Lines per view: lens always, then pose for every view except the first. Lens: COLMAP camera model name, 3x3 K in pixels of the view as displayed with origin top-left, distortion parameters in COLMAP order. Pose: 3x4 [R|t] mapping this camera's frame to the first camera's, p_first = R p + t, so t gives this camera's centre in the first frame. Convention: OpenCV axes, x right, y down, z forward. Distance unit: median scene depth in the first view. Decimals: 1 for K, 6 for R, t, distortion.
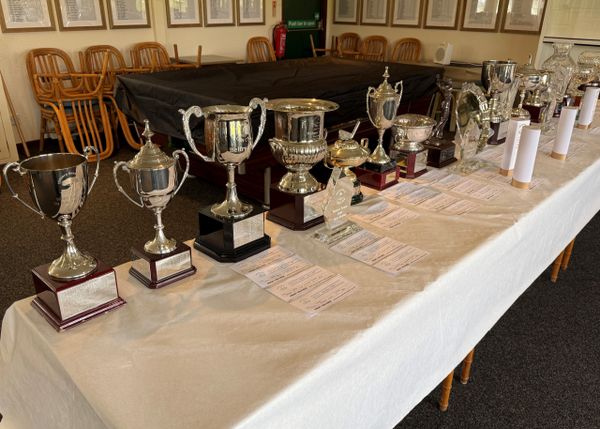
lens RADIAL K [[464.6, 0, 304.2], [0, 464.6, 216.0], [0, 0, 1]] dist [0.091404, -0.134373]
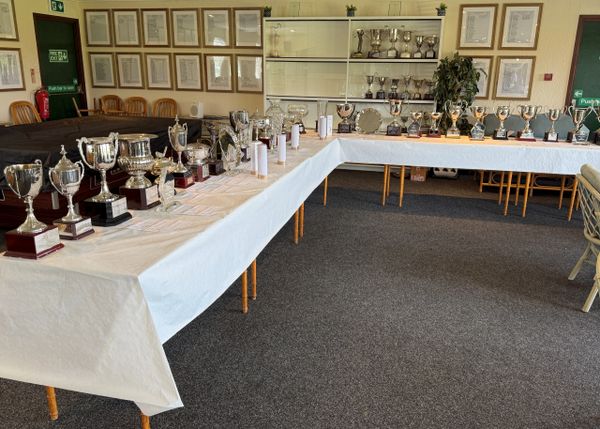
lens RADIAL K [[464.6, 0, 304.2], [0, 464.6, 216.0], [0, 0, 1]] dist [0.091404, -0.134373]
pose [[0.873656, -0.148573, 0.463305, -0.215140], [0.200734, 0.977483, -0.065065, 0.201416], [-0.443206, 0.149845, 0.883807, -0.537577]]
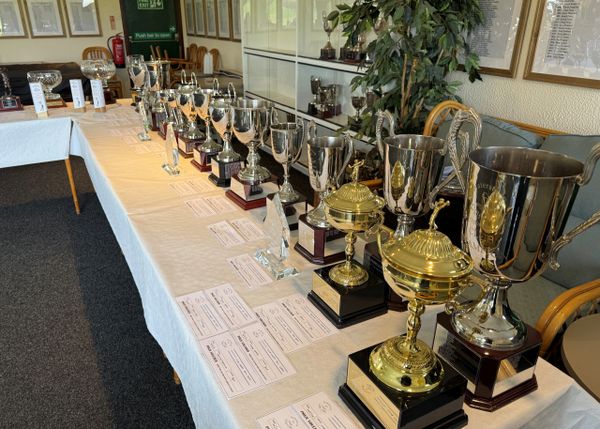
lens RADIAL K [[464.6, 0, 304.2], [0, 464.6, 216.0], [0, 0, 1]] dist [0.091404, -0.134373]
pose [[0.936164, 0.120189, -0.330380, 2.500224], [-0.129019, 0.991630, -0.004843, -0.100261], [0.327033, 0.047159, 0.943836, 0.311999]]
